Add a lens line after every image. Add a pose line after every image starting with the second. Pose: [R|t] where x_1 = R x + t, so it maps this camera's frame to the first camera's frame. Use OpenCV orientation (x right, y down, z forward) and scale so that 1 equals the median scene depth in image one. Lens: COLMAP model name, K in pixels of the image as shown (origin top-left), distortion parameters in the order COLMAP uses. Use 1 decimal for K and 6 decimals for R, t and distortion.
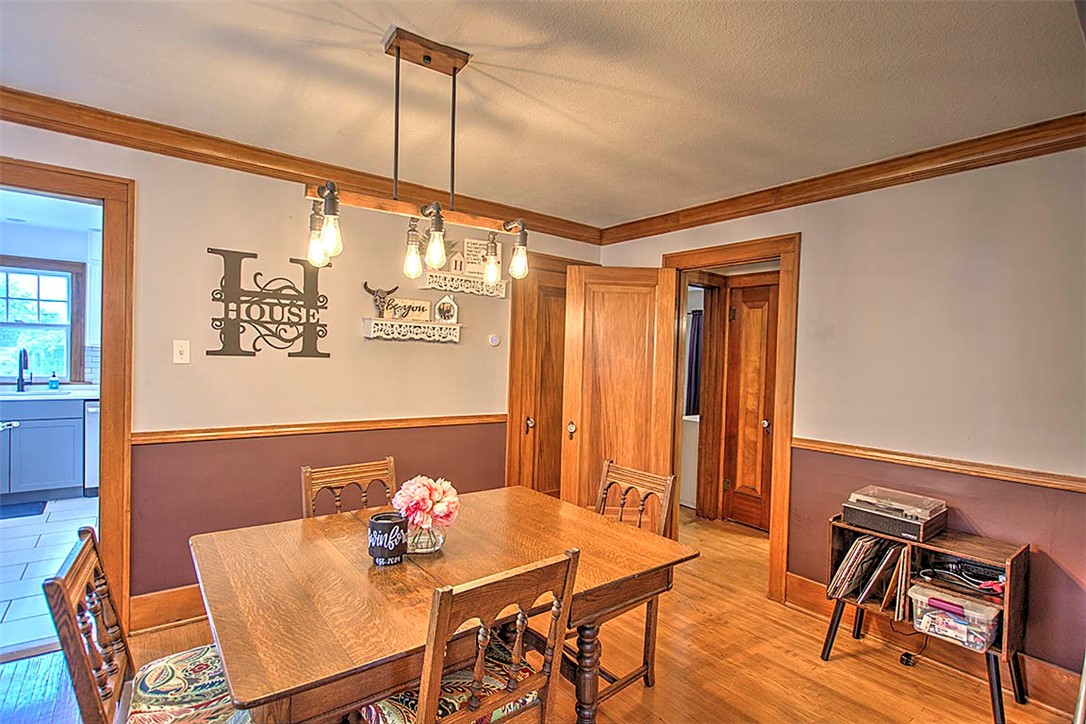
lens RADIAL K [[533.3, 0, 540.9], [0, 533.3, 358.7], [0, 0, 1]] dist [-0.001264, 0.001525]
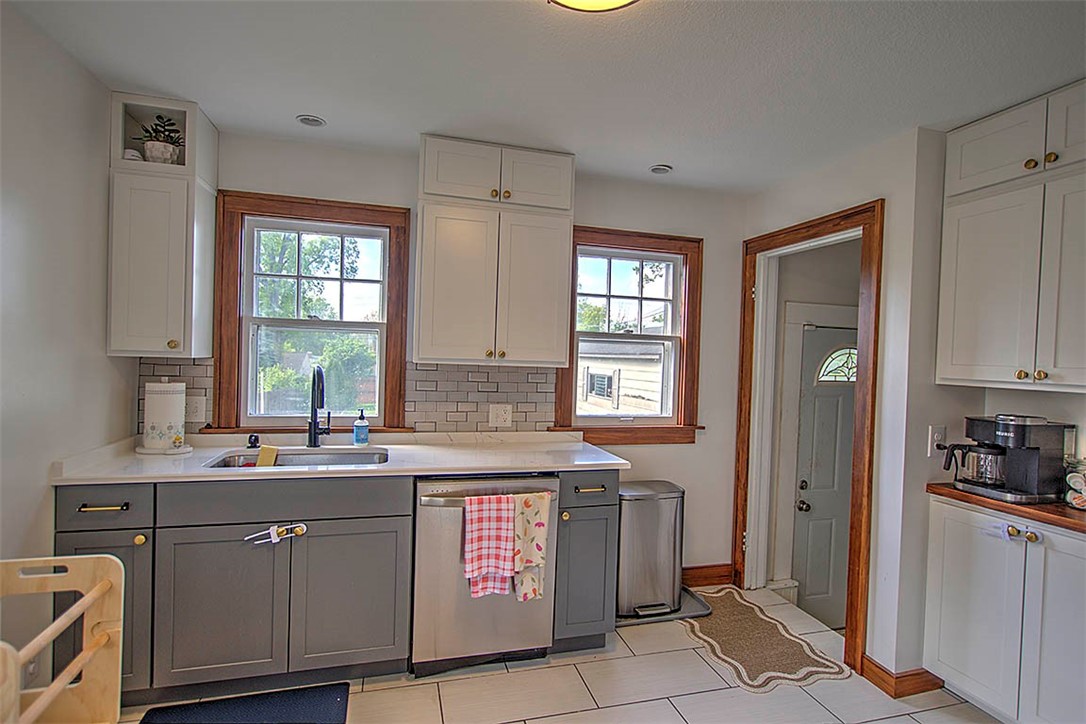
lens RADIAL K [[533.3, 0, 545.1], [0, 533.3, 365.6], [0, 0, 1]] dist [-0.001264, 0.001525]
pose [[0.925608, 0.003582, -0.378466, -0.549783], [-0.008339, 0.999905, -0.010930, -0.015973], [0.378391, 0.013273, 0.925551, 0.583335]]
